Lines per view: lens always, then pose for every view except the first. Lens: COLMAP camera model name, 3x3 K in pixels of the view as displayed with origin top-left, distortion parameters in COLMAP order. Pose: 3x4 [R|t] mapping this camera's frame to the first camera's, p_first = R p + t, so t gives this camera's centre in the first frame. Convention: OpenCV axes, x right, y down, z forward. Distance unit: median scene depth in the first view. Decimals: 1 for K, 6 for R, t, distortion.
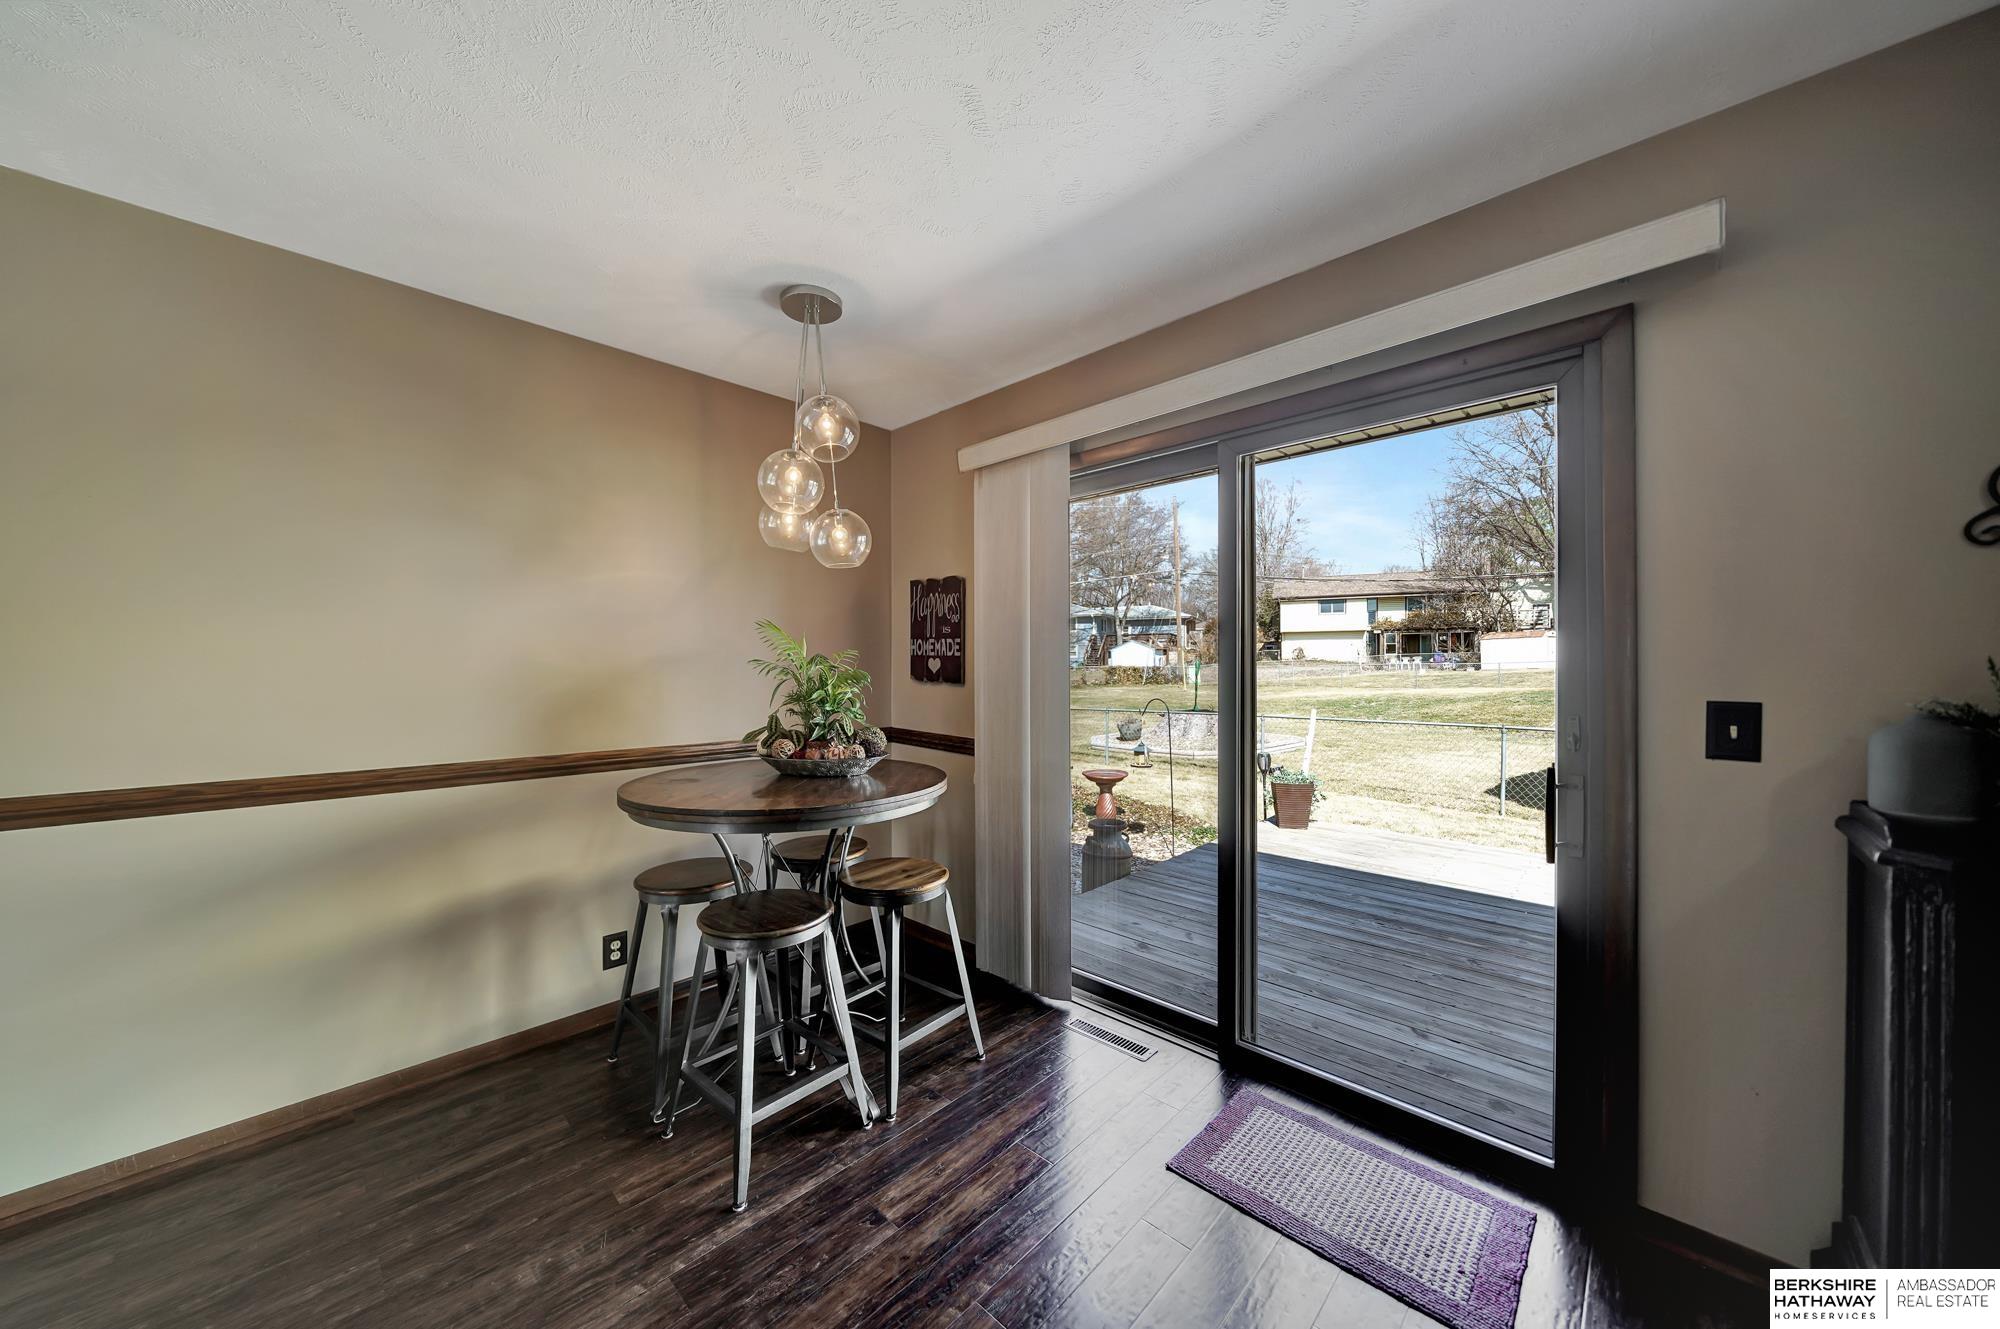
lens RADIAL K [[697.2, 0, 1000.8], [0, 697.2, 673.9], [0, 0, 1]] dist [-0.000438, -0.000051]
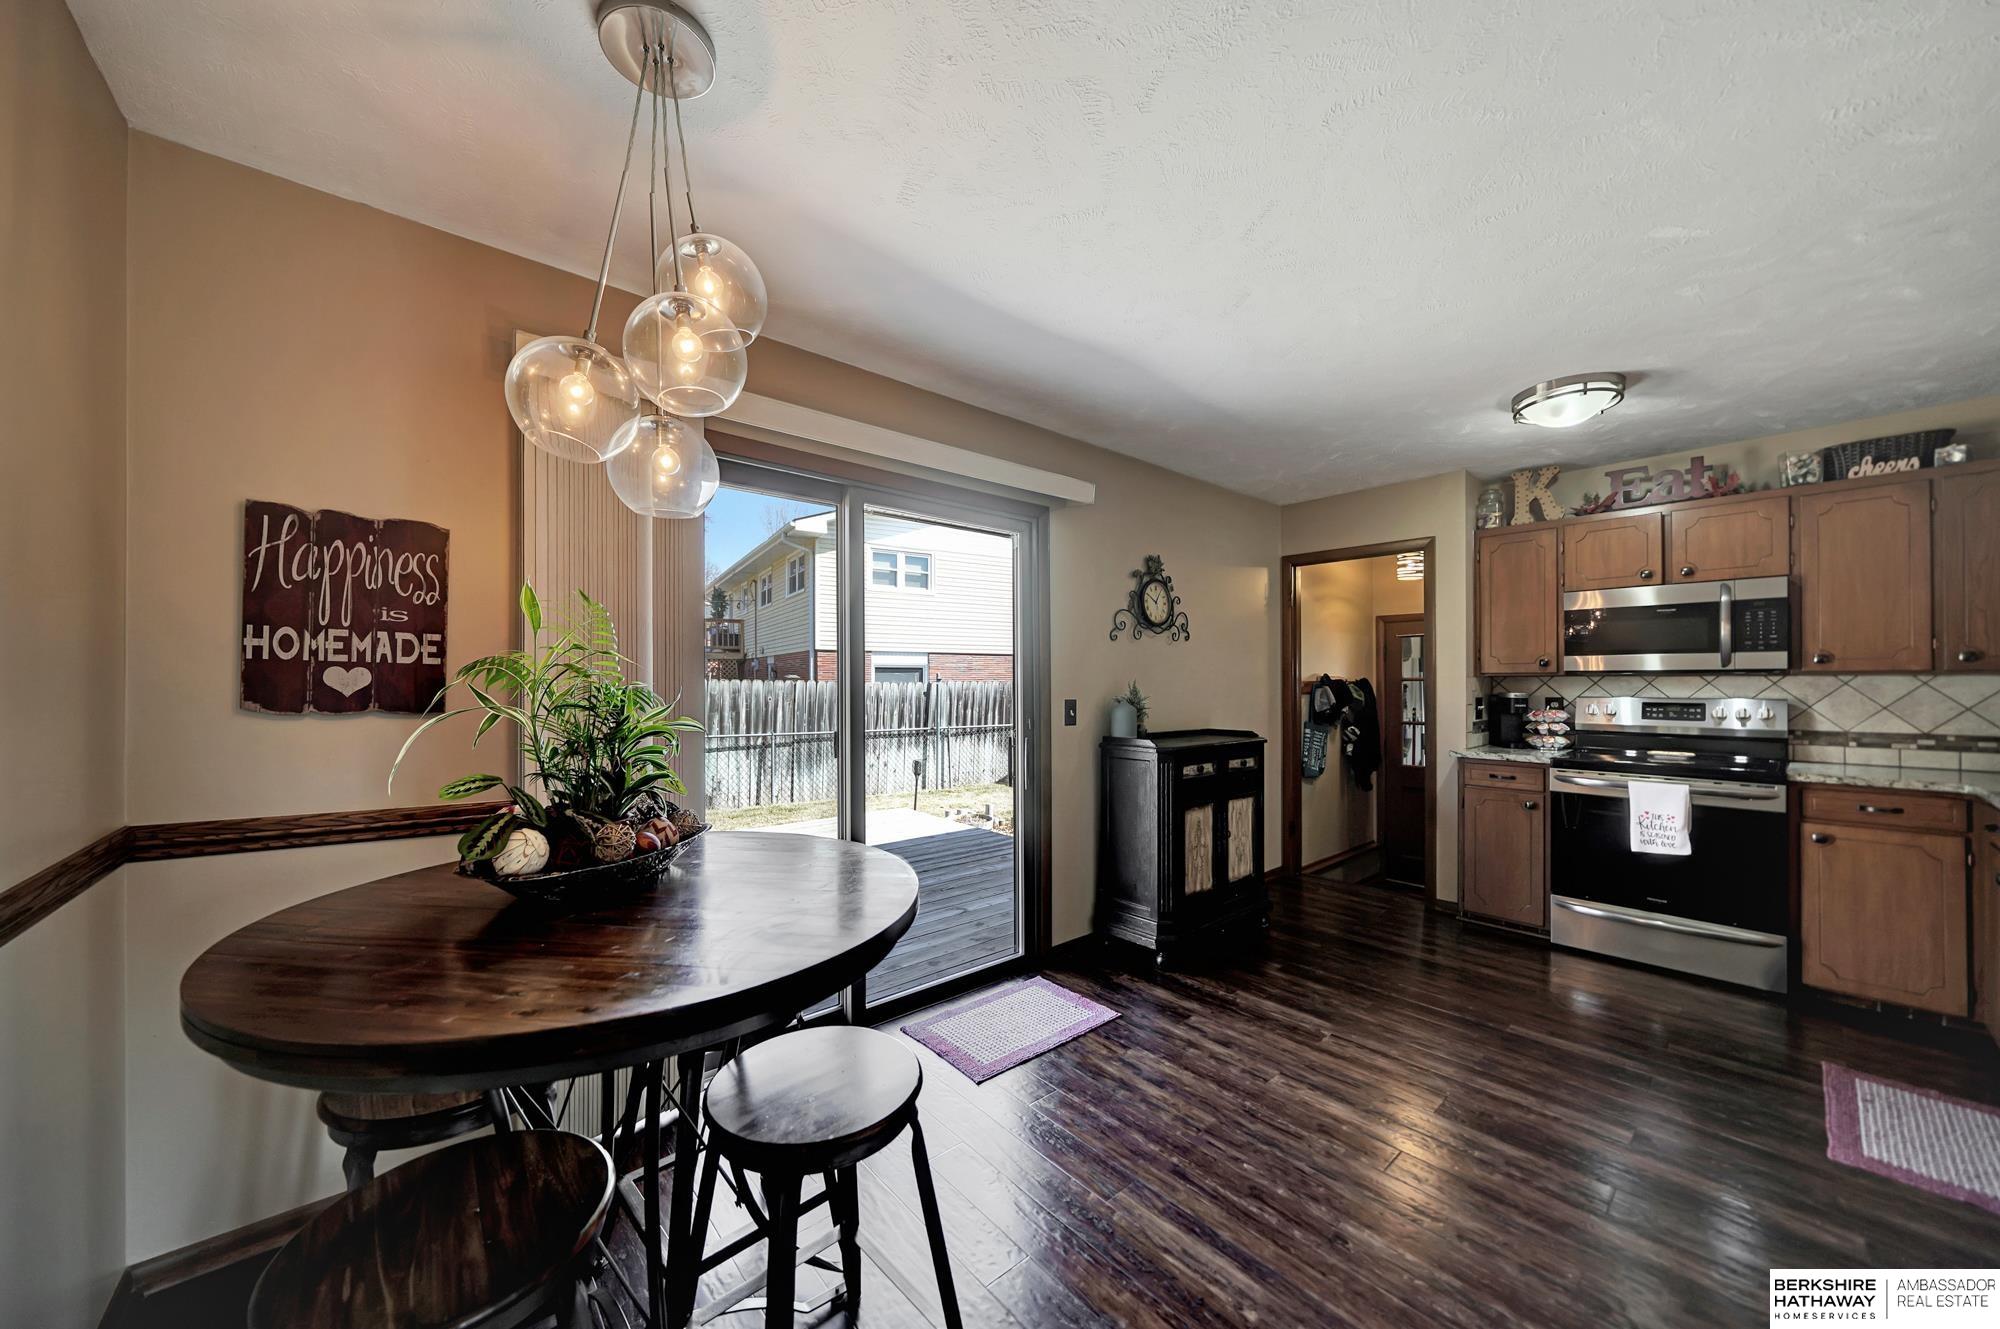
lens RADIAL K [[697.2, 0, 1000.8], [0, 697.2, 673.9], [0, 0, 1]] dist [-0.000438, -0.000051]
pose [[0.089024, 0.013832, 0.995933, -0.574196], [0.016815, 0.999740, -0.015388, -0.001319], [-0.995888, 0.018116, 0.088768, 0.478471]]
